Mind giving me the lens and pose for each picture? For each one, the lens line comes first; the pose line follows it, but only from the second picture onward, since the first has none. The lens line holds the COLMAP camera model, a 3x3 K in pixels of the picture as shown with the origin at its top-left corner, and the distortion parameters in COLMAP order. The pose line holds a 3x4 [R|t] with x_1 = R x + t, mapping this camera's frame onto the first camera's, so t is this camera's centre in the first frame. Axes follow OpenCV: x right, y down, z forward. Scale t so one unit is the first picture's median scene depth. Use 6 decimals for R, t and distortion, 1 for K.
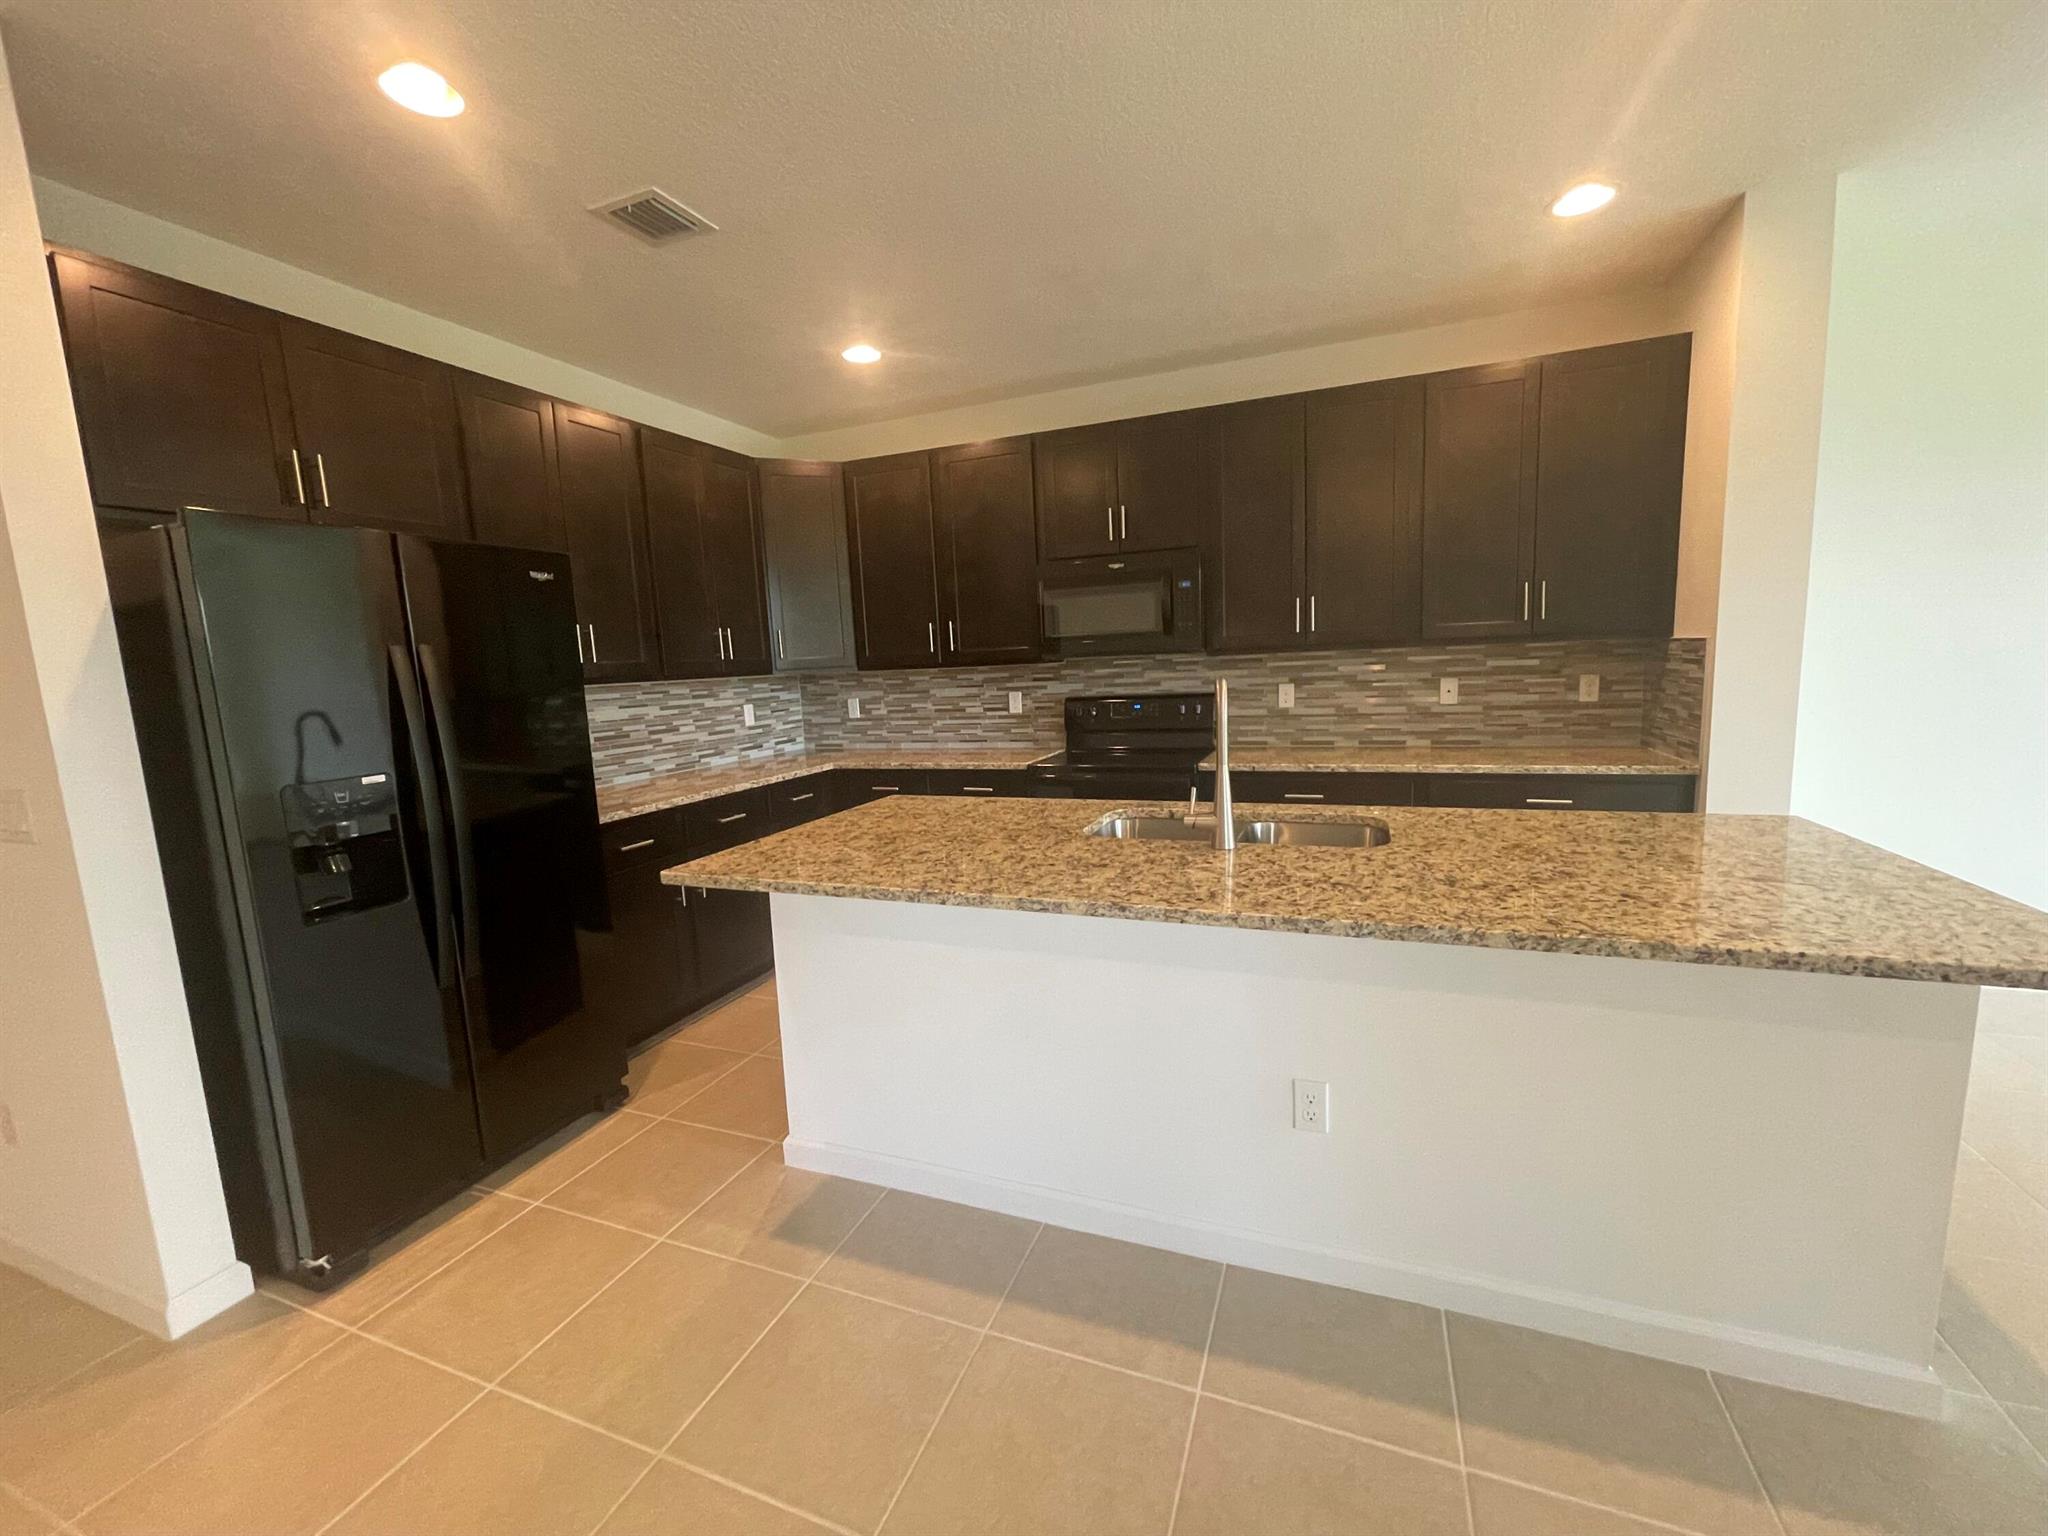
lens RADIAL K [[833.5, 0, 1024.0], [0, 833.5, 768.0], [0, 0, 1]] dist [-0.002224, -0.000121]
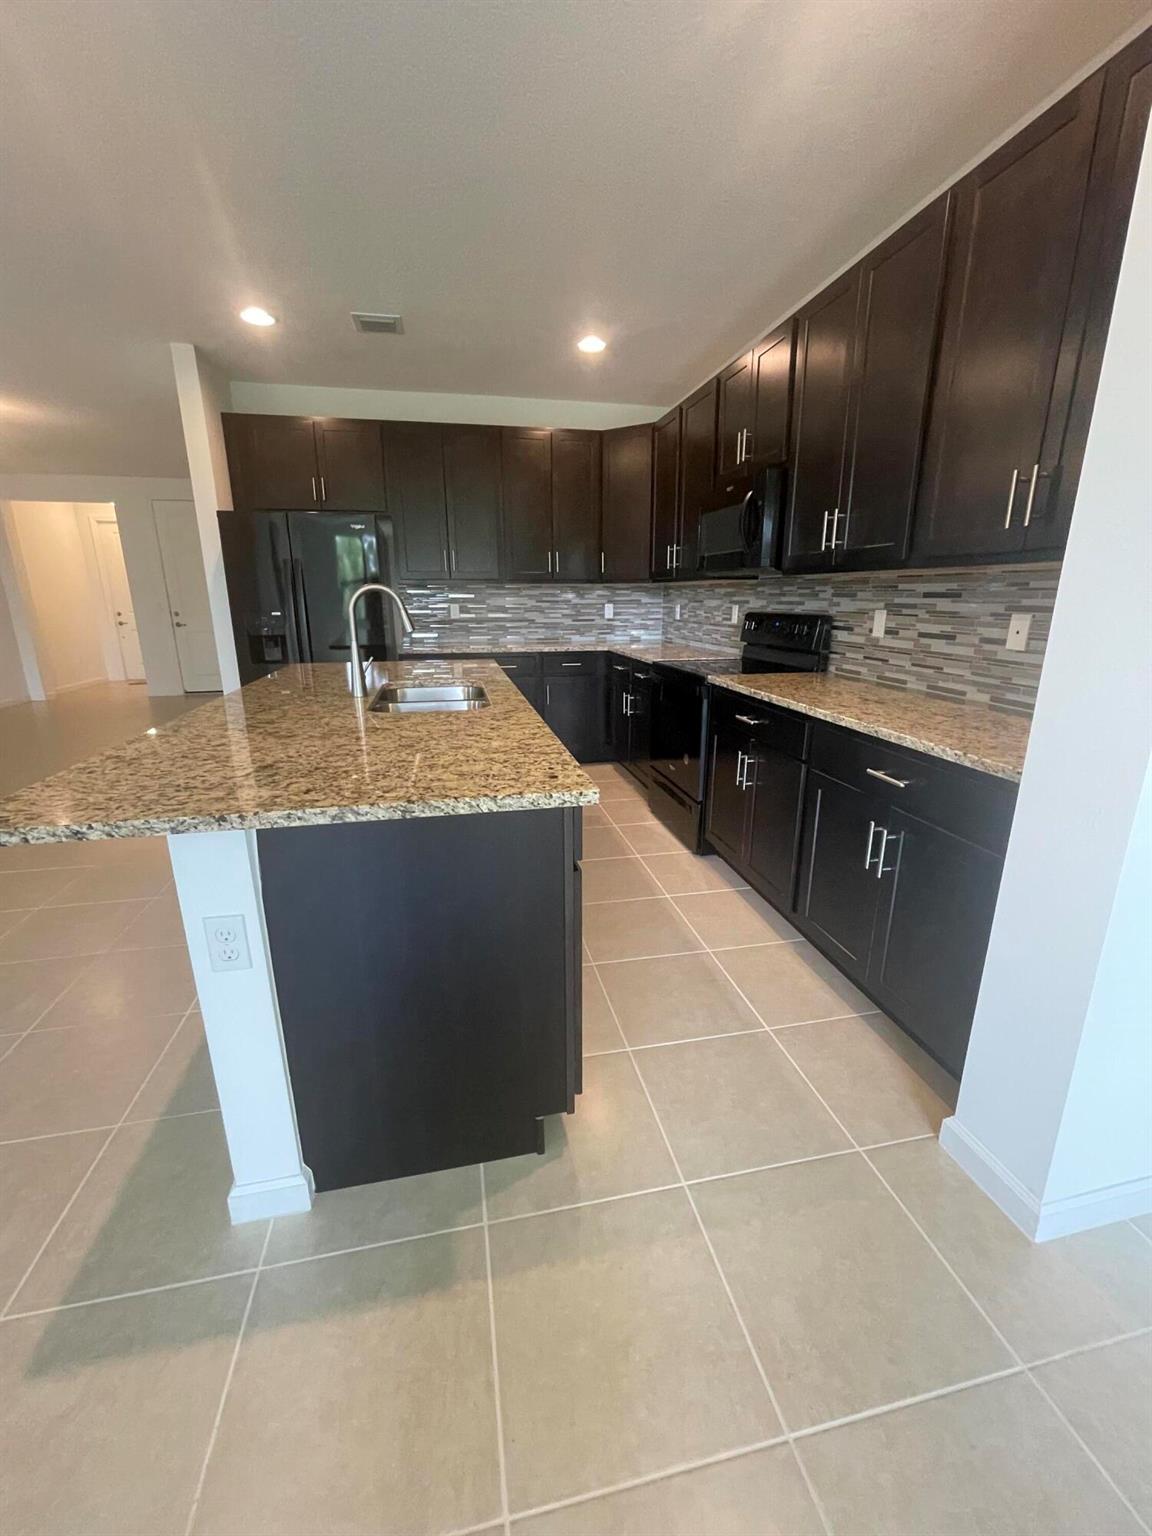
lens RADIAL K [[625.1, 0, 567.8], [0, 625.1, 765.8], [0, 0, 1]] dist [-0.002224, -0.000121]
pose [[0.544038, 0.263194, -0.796713, 0.676130], [-0.132270, 0.964559, 0.228321, -0.045716], [0.828570, -0.018834, 0.559569, 0.321868]]
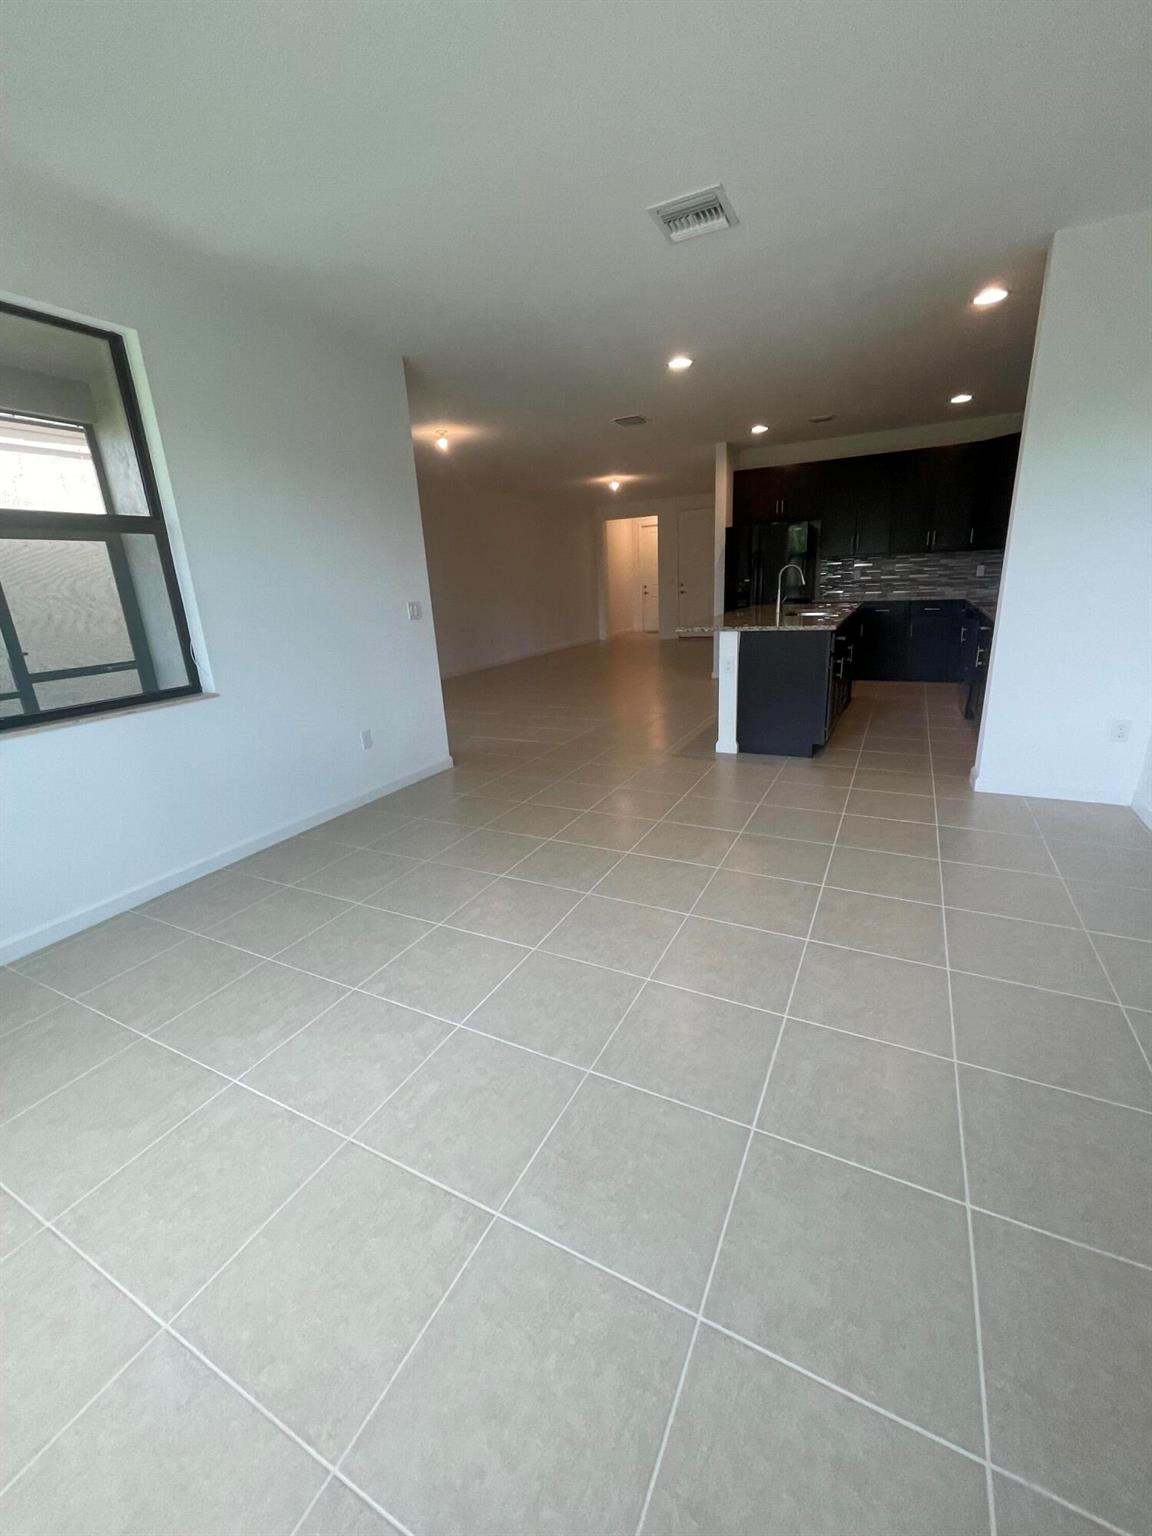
lens RADIAL K [[625.1, 0, 567.8], [0, 625.1, 765.8], [0, 0, 1]] dist [-0.002224, -0.000121]
pose [[-0.103811, 0.334392, -0.936699, 1.515468], [-0.074155, 0.936564, 0.342562, -0.071433], [0.991829, 0.105022, -0.072429, 0.167871]]
